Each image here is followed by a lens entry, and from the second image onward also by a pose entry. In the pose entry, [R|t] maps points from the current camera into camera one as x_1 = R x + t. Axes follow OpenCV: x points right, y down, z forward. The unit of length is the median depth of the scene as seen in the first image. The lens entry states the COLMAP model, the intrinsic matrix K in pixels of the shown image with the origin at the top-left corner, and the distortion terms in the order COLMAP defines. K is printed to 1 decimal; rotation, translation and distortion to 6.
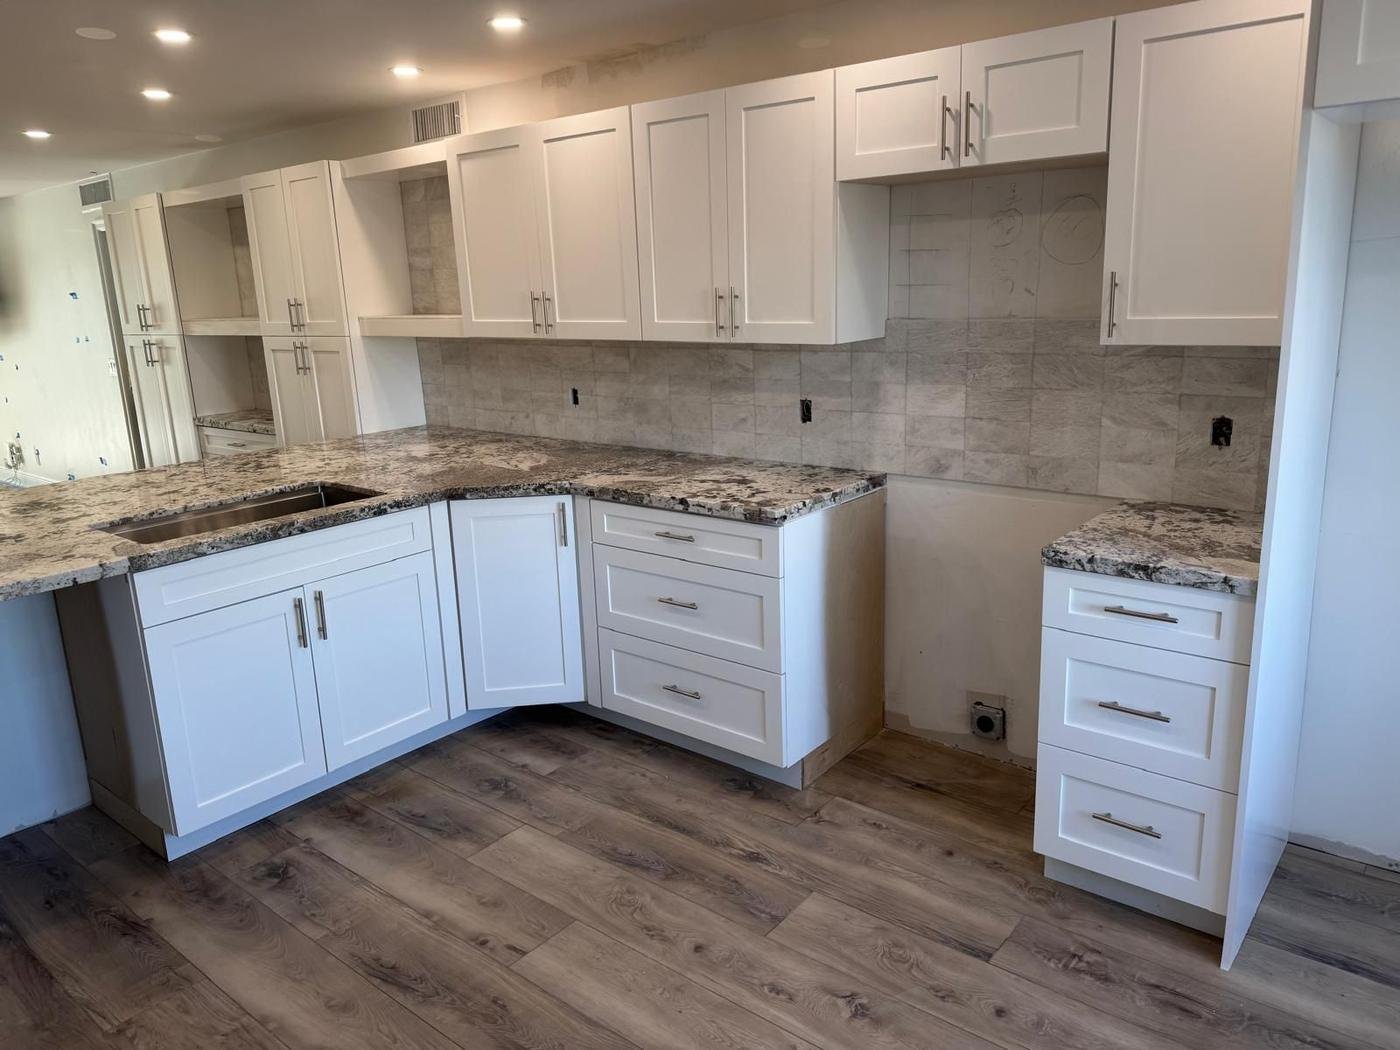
lens RADIAL K [[1003.9, 0, 702.7], [0, 1003.9, 523.2], [0, 0, 1]] dist [0.174362, -0.335571]
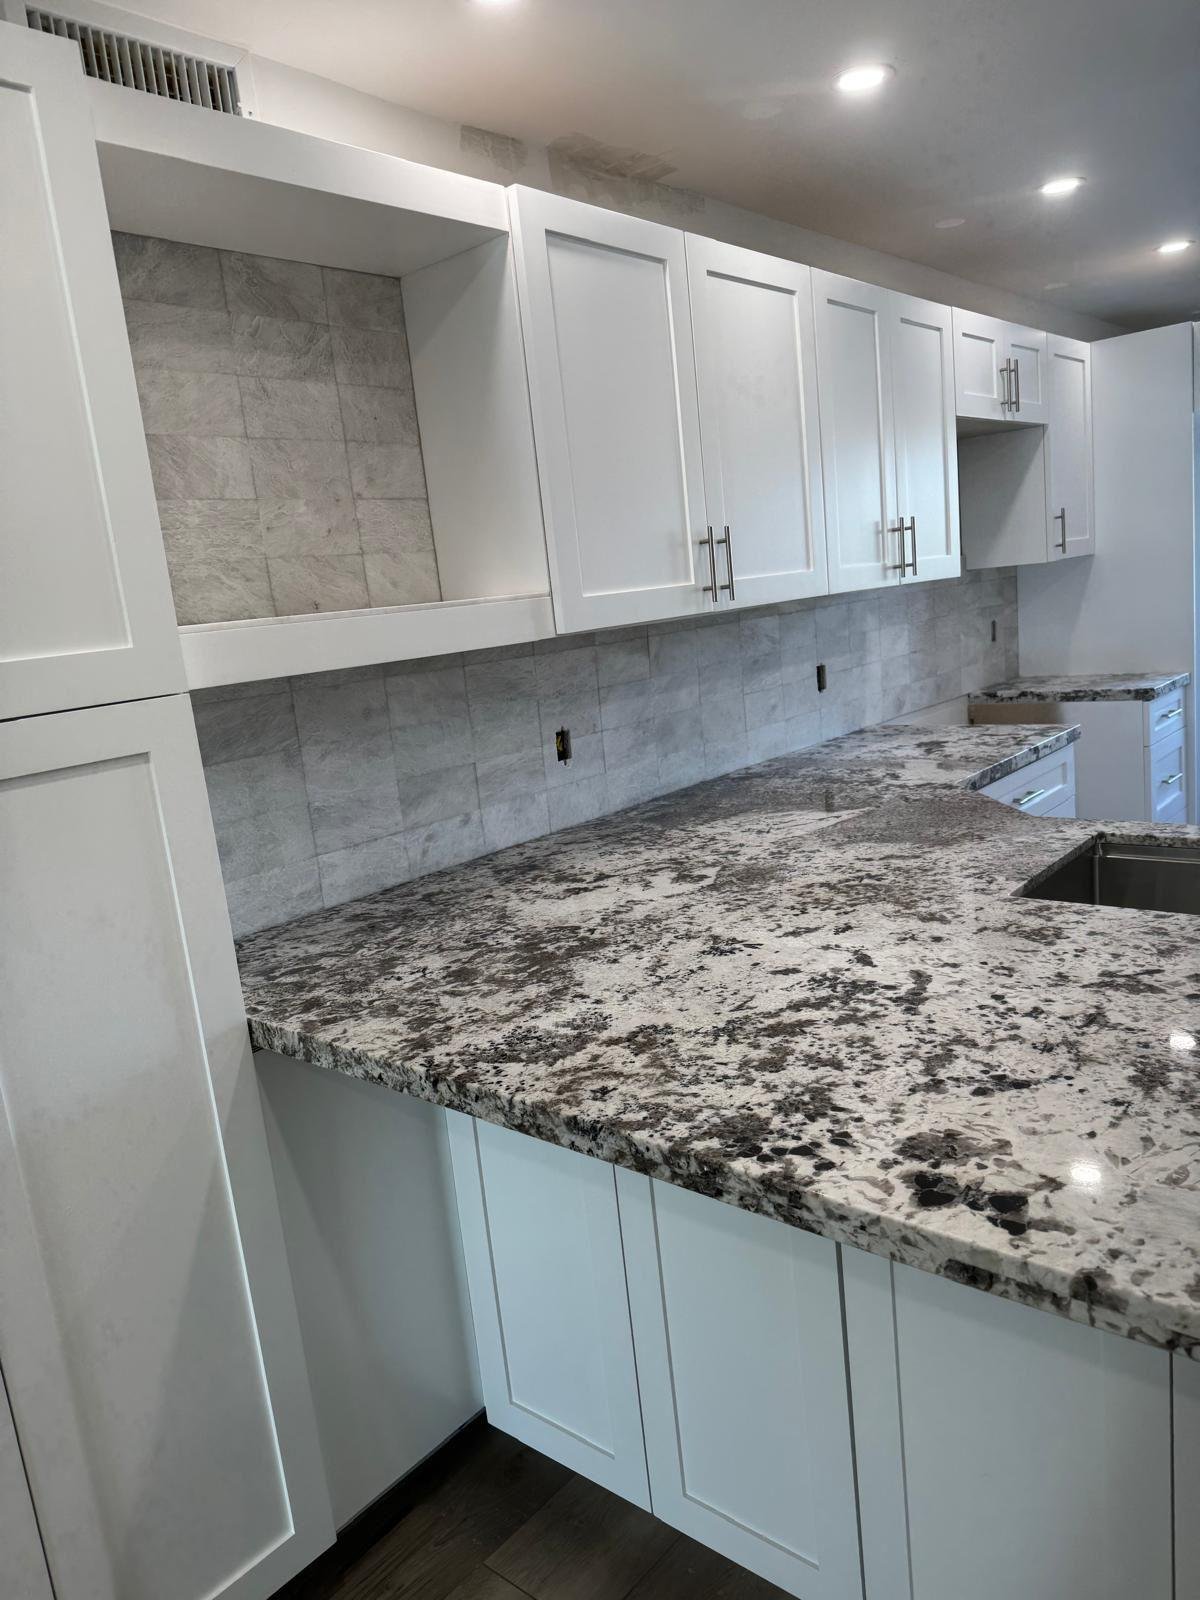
lens RADIAL K [[1147.3, 0, 608.5], [0, 1147.3, 802.3], [0, 0, 1]] dist [0.174362, -0.335571]
pose [[-0.004259, -0.146728, 0.989168, -0.778170], [0.333738, 0.932253, 0.139723, -0.185026], [-0.942656, 0.330718, 0.044999, 1.019810]]
